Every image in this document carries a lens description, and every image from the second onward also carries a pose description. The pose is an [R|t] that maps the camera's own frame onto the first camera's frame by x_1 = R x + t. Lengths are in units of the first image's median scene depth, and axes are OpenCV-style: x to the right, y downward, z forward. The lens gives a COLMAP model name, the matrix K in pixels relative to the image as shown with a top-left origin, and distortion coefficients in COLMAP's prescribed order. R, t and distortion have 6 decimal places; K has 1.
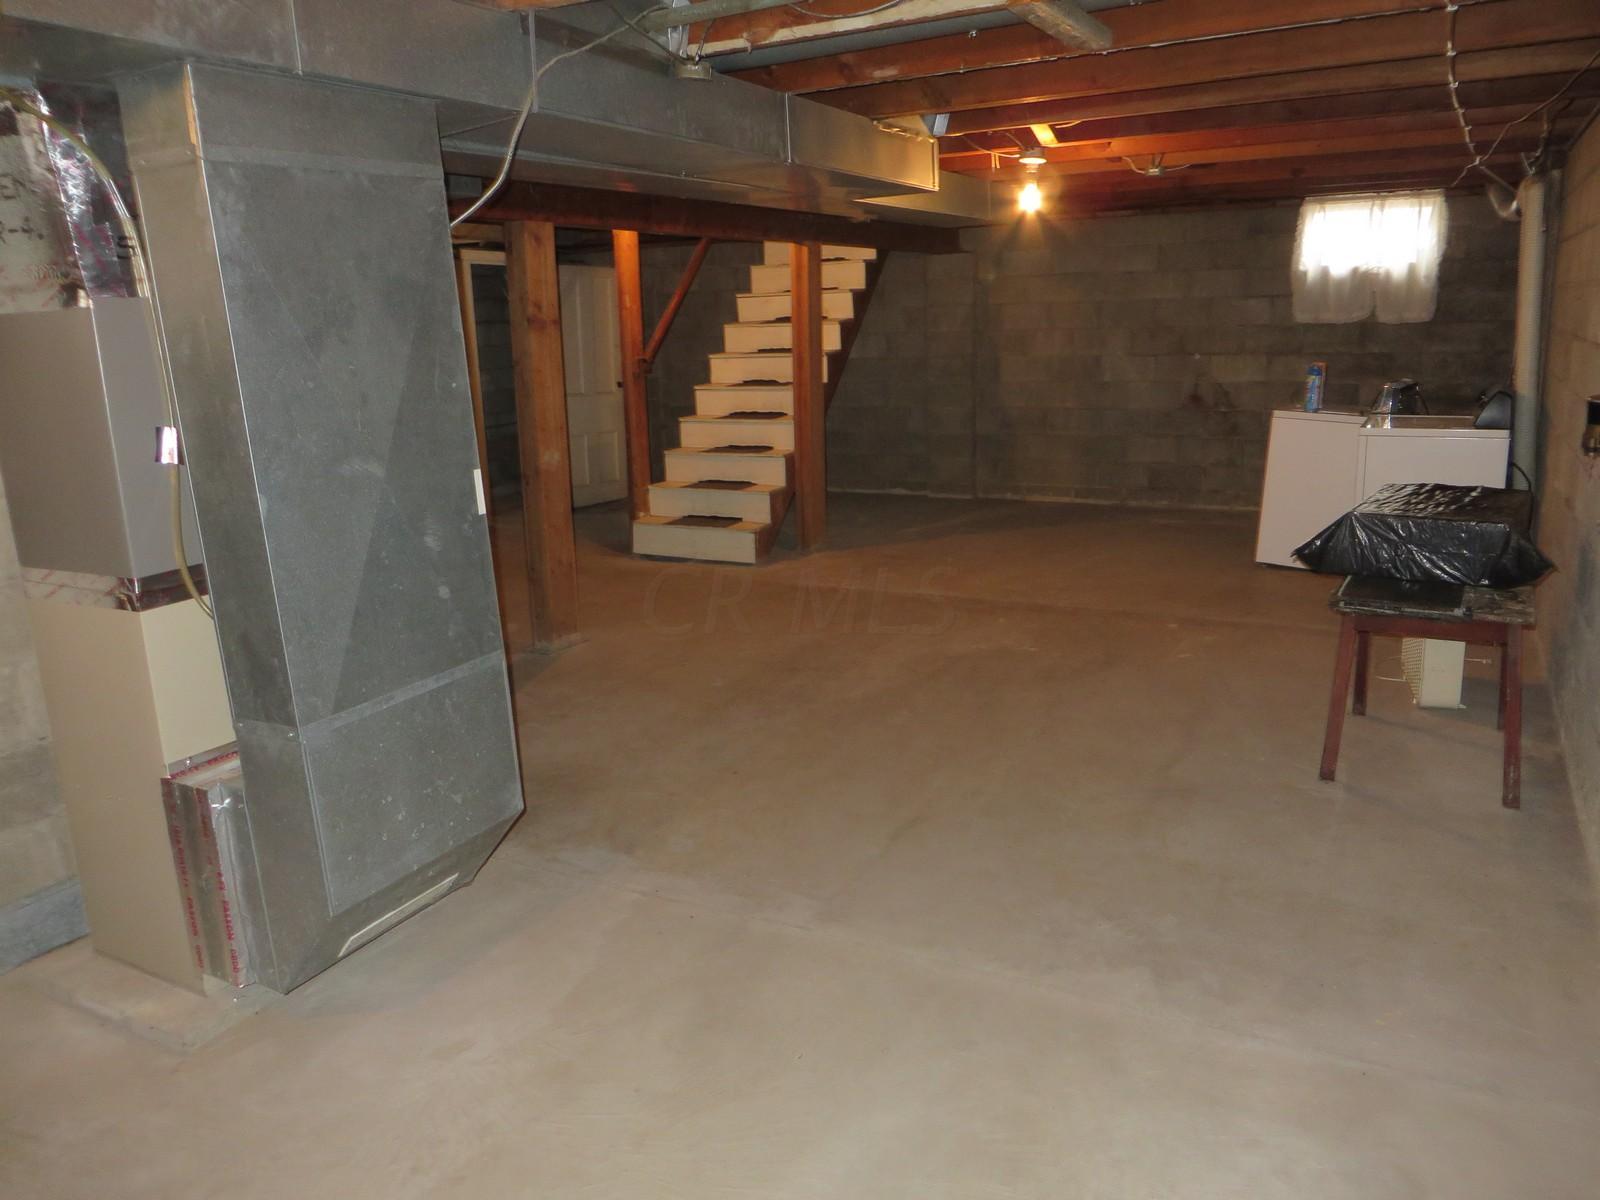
lens RADIAL K [[1193.7, 0, 800.0], [0, 1193.7, 600.0], [0, 0, 1]] dist [-0.012698, 0.000814]
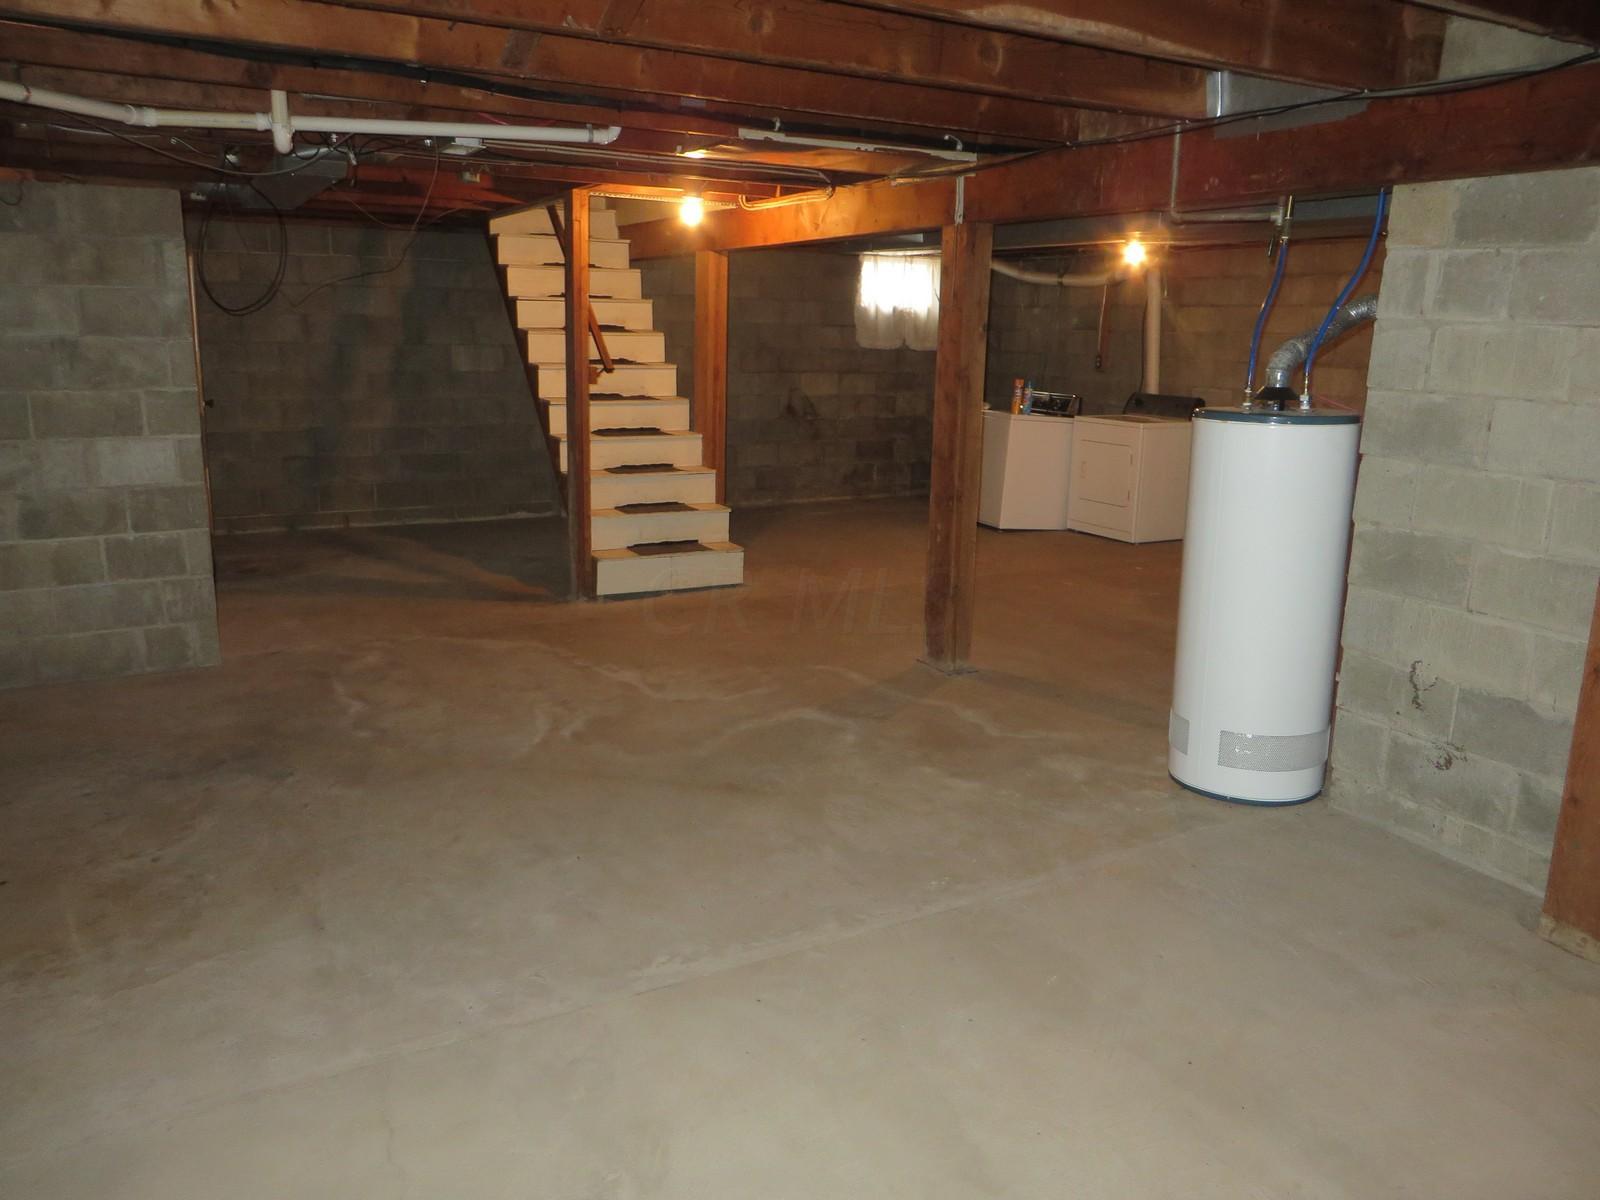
lens RADIAL K [[1214.3, 0, 783.6], [0, 1214.3, 600.4], [0, 0, 1]] dist [-0.008244, 0.006160]
pose [[0.541702, -0.142182, 0.828458, -0.734119], [0.160801, 0.984917, 0.063891, -0.064984], [-0.825046, 0.098607, 0.556395, 0.380717]]
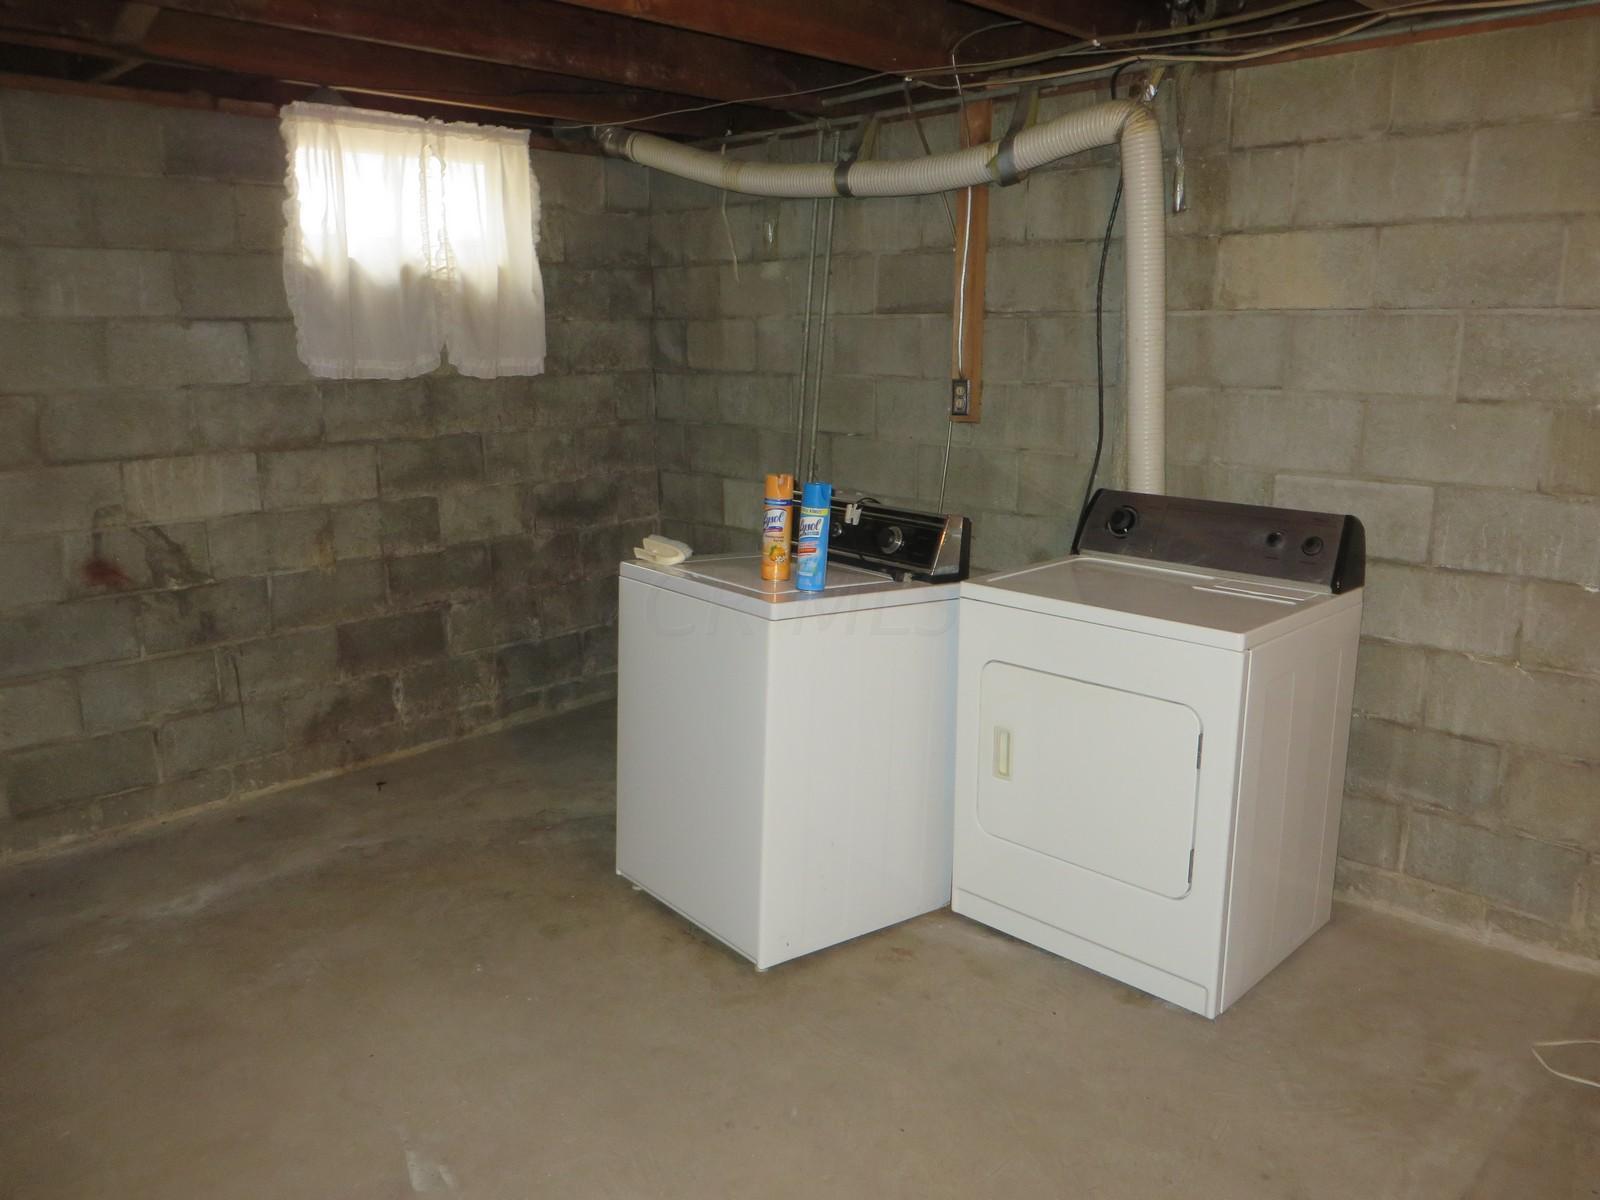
lens RADIAL K [[1214.3, 0, 783.6], [0, 1214.3, 600.4], [0, 0, 1]] dist [-0.008244, 0.006160]
pose [[0.293028, -0.181508, 0.938717, 0.017584], [0.221345, 0.968020, 0.118080, -0.166703], [-0.930130, 0.173179, 0.323833, 0.700229]]
